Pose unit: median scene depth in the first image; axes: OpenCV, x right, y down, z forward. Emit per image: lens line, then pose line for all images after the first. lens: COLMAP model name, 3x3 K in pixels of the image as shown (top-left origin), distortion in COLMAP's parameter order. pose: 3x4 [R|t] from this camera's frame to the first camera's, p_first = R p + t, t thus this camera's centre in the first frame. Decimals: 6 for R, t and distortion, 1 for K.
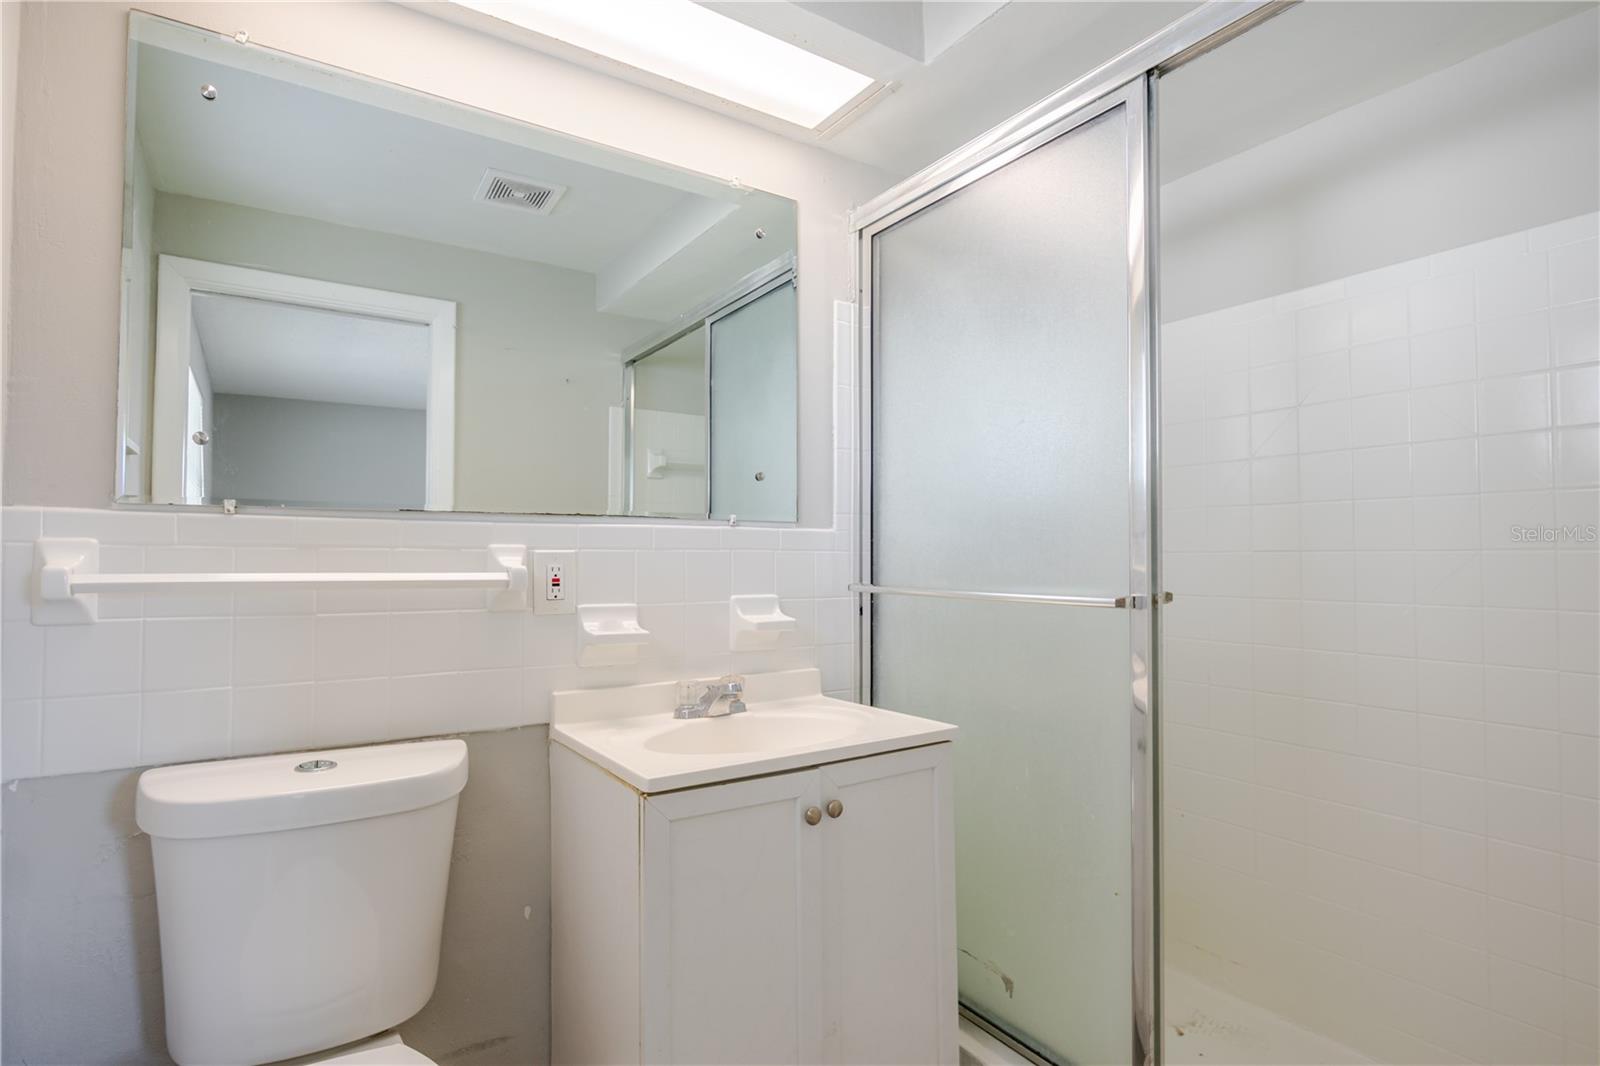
lens RADIAL K [[807.5, 0, 808.4], [0, 807.5, 535.7], [0, 0, 1]] dist [-0.005600, 0.000432]
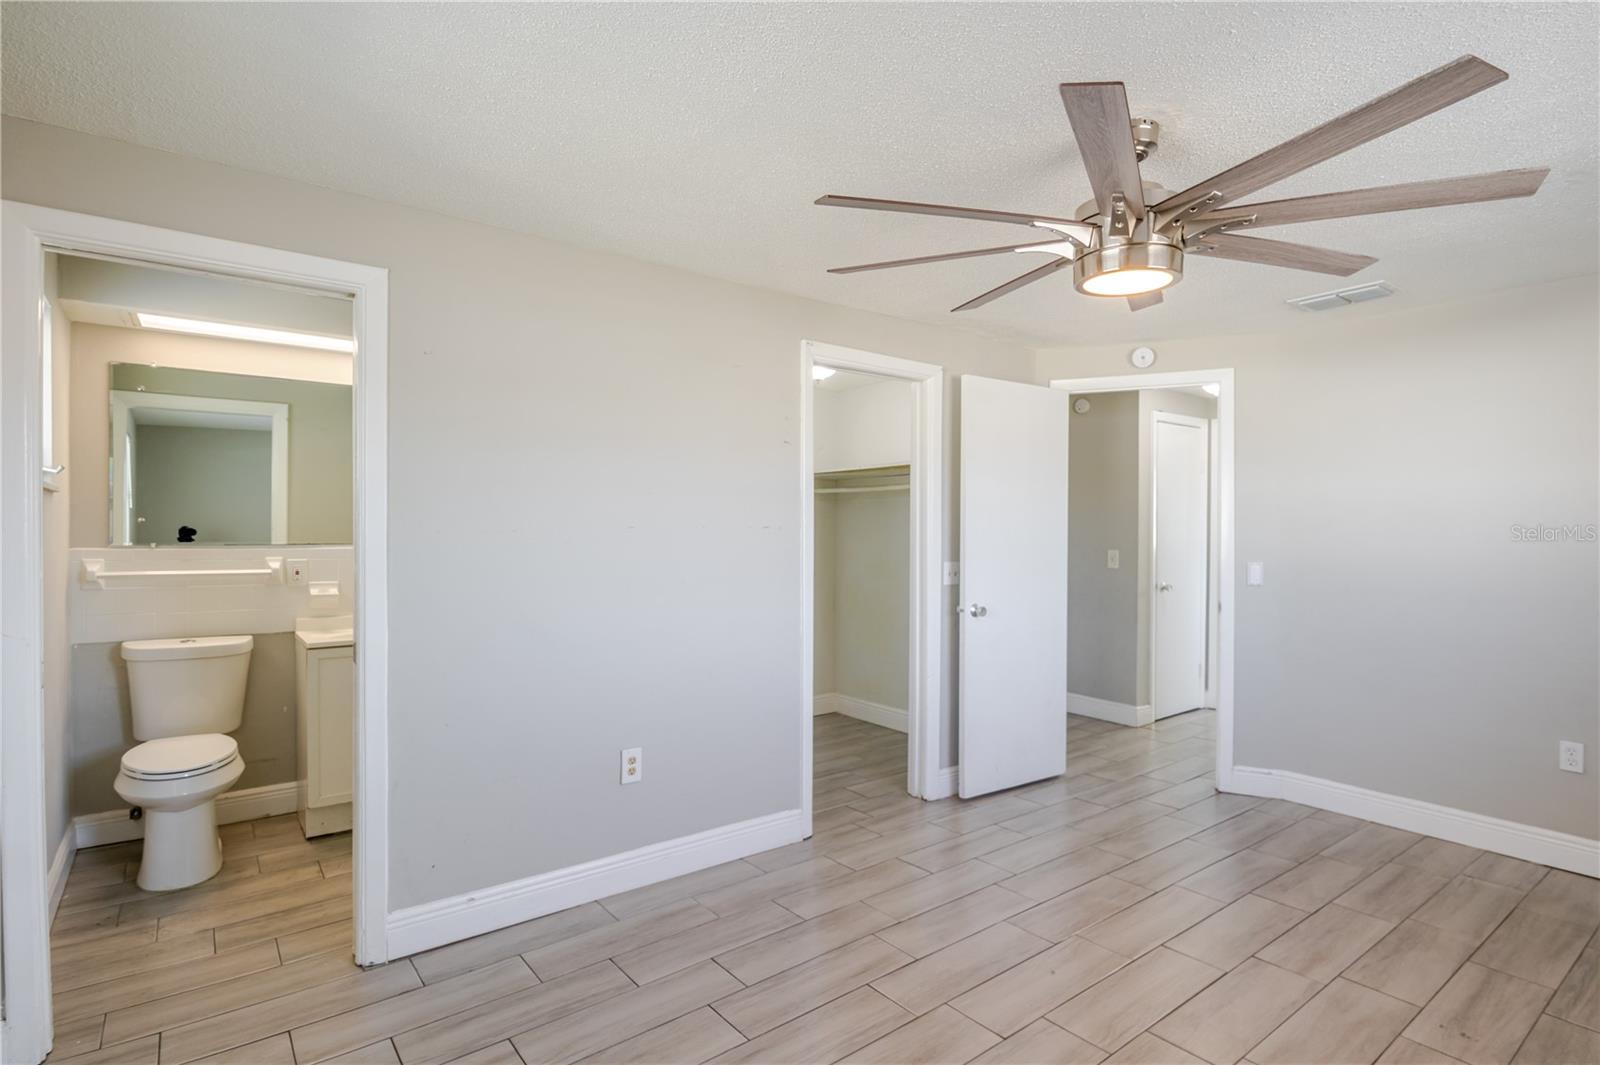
lens RADIAL K [[807.5, 0, 811.1], [0, 807.5, 538.4], [0, 0, 1]] dist [-0.005600, 0.000432]
pose [[0.997814, 0.001220, 0.066079, 0.916483], [-0.003352, 0.999477, 0.032154, -0.110224], [-0.066006, -0.032305, 0.997296, -1.288835]]
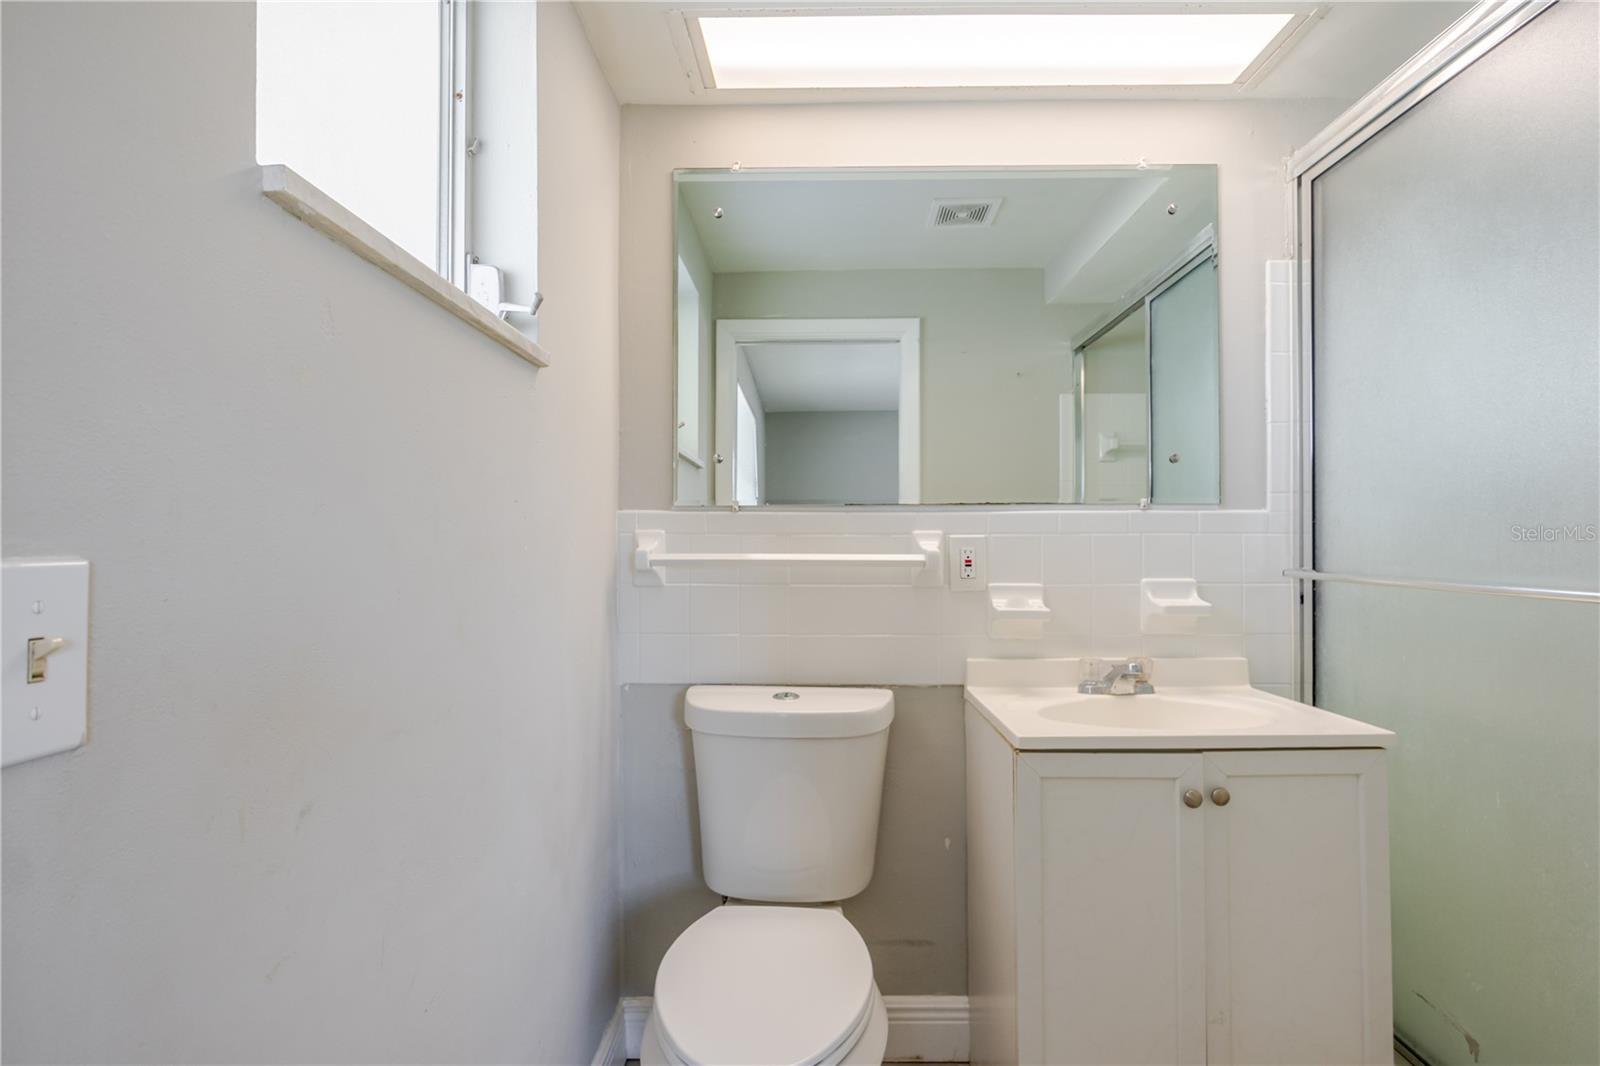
lens RADIAL K [[807.5, 0, 810.1], [0, 807.5, 532.8], [0, 0, 1]] dist [-0.005600, 0.000432]
pose [[0.824287, -0.008834, -0.566104, 0.134035], [0.018981, 0.999747, 0.012036, -0.003198], [0.565854, -0.020666, 0.824246, -0.063933]]
